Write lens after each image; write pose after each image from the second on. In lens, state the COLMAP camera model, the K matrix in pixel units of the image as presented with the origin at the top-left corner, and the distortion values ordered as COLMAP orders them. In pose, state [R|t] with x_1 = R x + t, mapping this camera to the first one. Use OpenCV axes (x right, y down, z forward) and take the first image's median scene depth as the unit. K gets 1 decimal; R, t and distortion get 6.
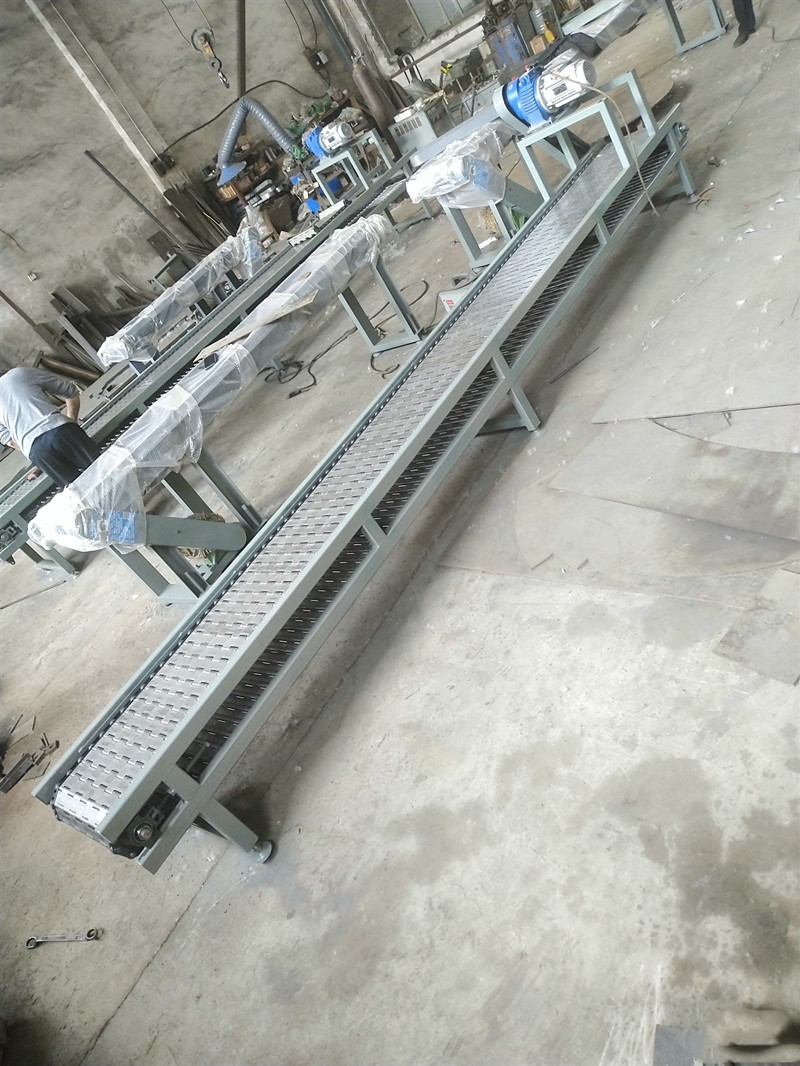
lens RADIAL K [[789.3, 0, 400.0], [0, 789.3, 533.0], [0, 0, 1]] dist [0.064825, -0.113411]
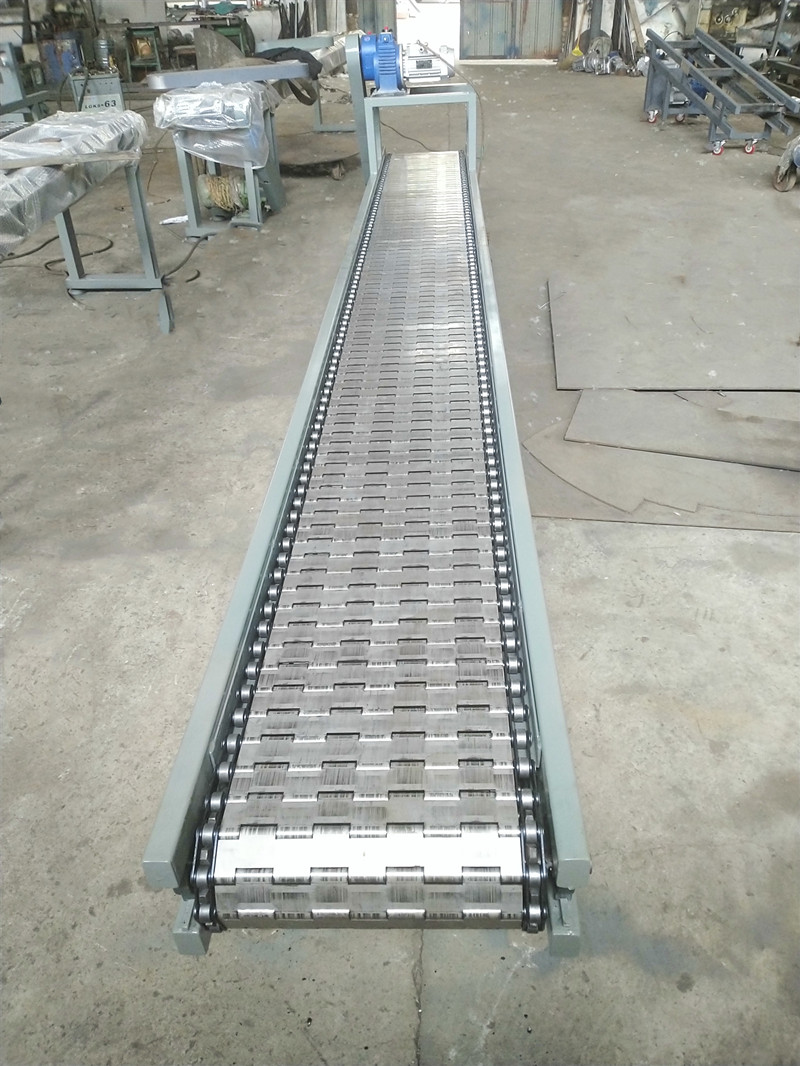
lens RADIAL K [[783.9, 0, 401.7], [0, 783.9, 546.3], [0, 0, 1]] dist [0.061990, -0.076626]
pose [[0.731205, 0.106151, 0.673848, -0.607512], [-0.021553, 0.990920, -0.132712, 0.208141], [-0.681817, 0.082517, 0.726854, 0.591973]]
